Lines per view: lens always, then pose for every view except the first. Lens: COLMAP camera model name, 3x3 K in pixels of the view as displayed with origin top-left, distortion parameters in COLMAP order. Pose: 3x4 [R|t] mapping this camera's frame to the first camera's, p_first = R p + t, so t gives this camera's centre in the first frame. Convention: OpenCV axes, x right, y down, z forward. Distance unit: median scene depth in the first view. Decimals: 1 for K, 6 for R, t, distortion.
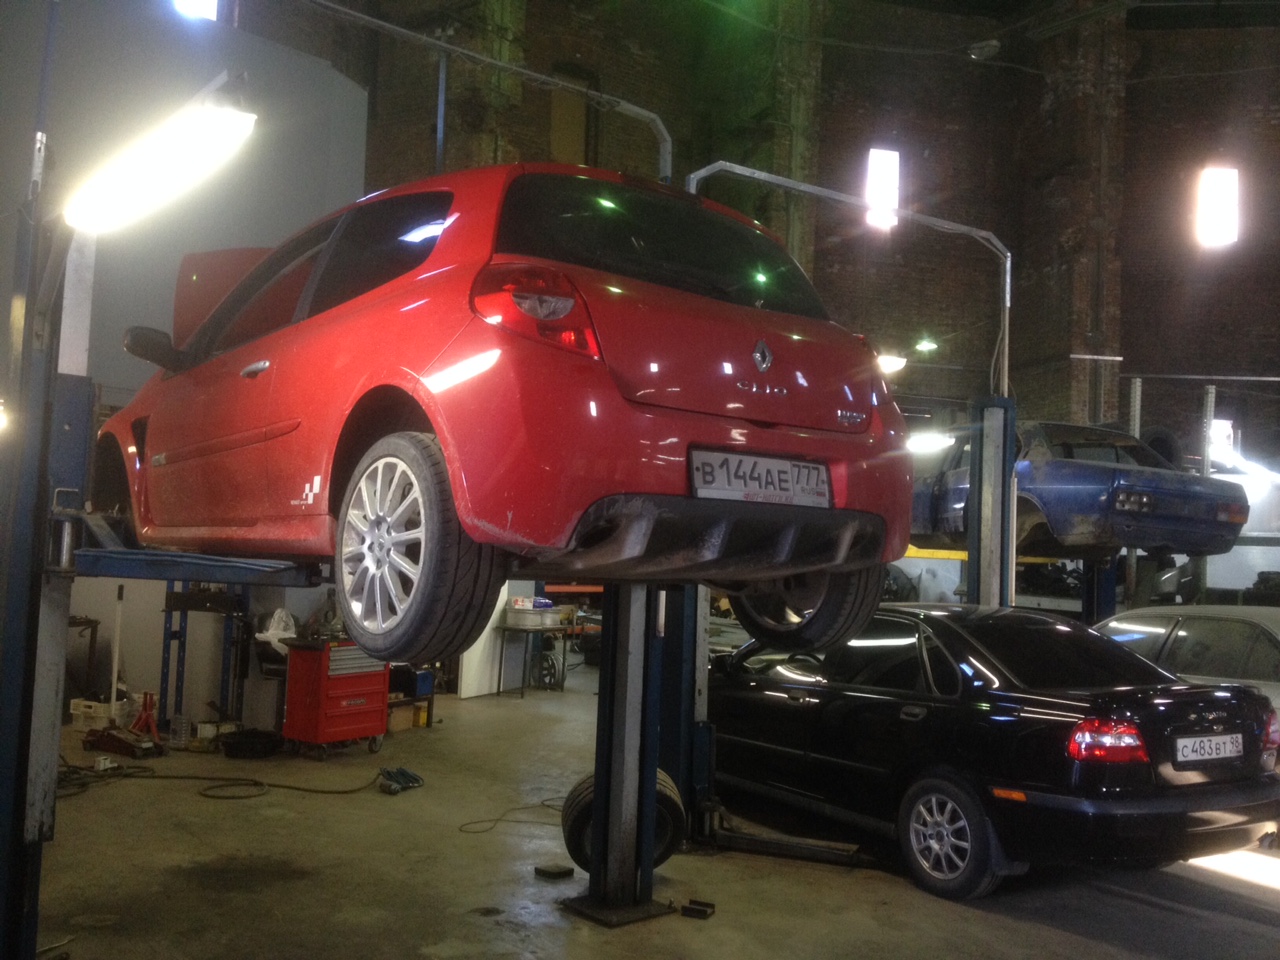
lens RADIAL K [[1285.9, 0, 640.8], [0, 1285.9, 480.0], [0, 0, 1]] dist [-0.008650, 0.000000]
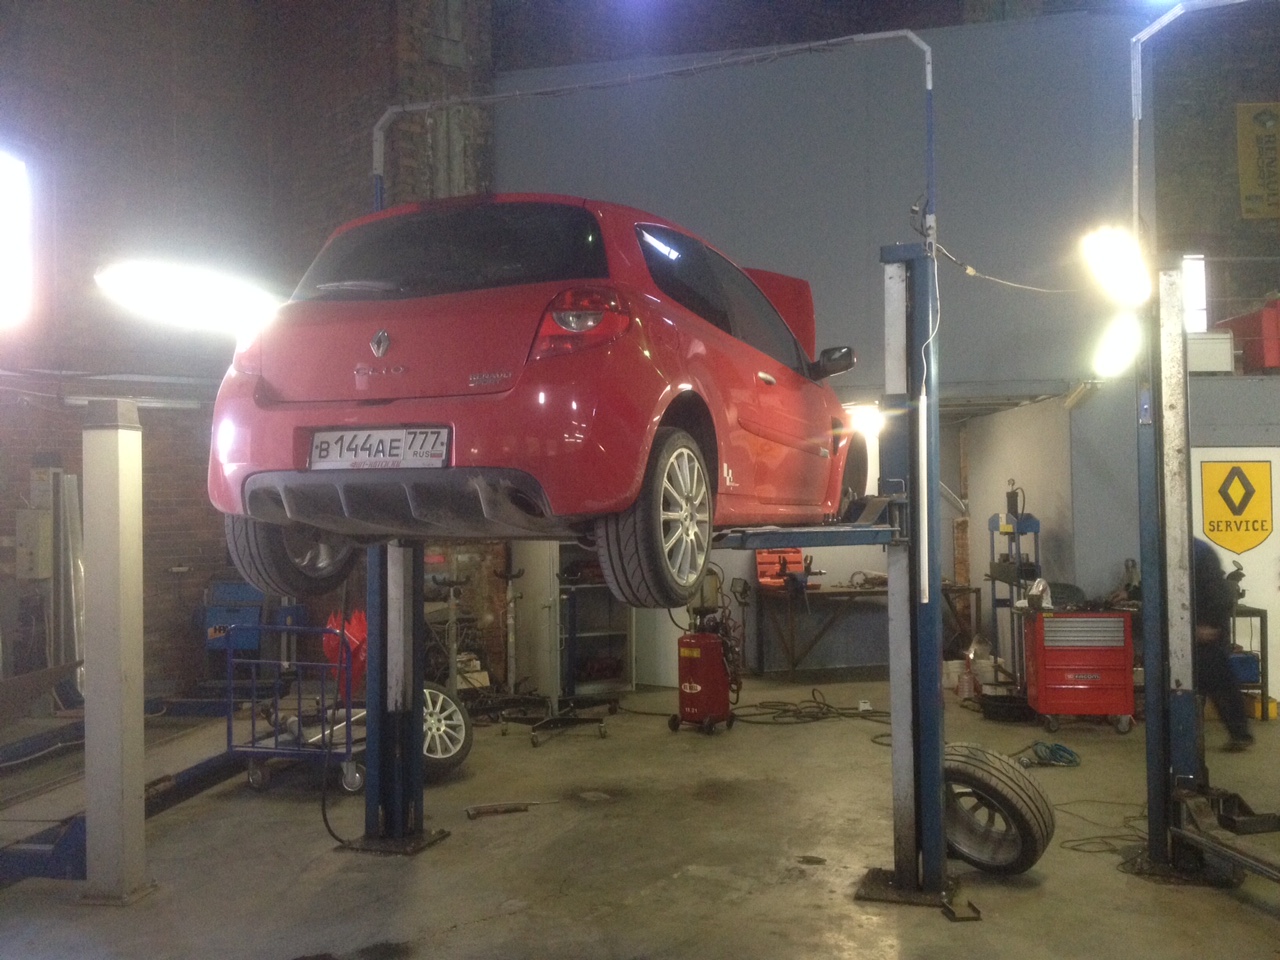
lens RADIAL K [[1285.9, 0, 640.2], [0, 1285.9, 479.4], [0, 0, 1]] dist [-0.008650, 0.000000]
pose [[0.414613, -0.061986, -0.907884, 1.257147], [0.071270, 0.996825, -0.035511, 0.086139], [0.907203, -0.049981, 0.417714, 0.725149]]
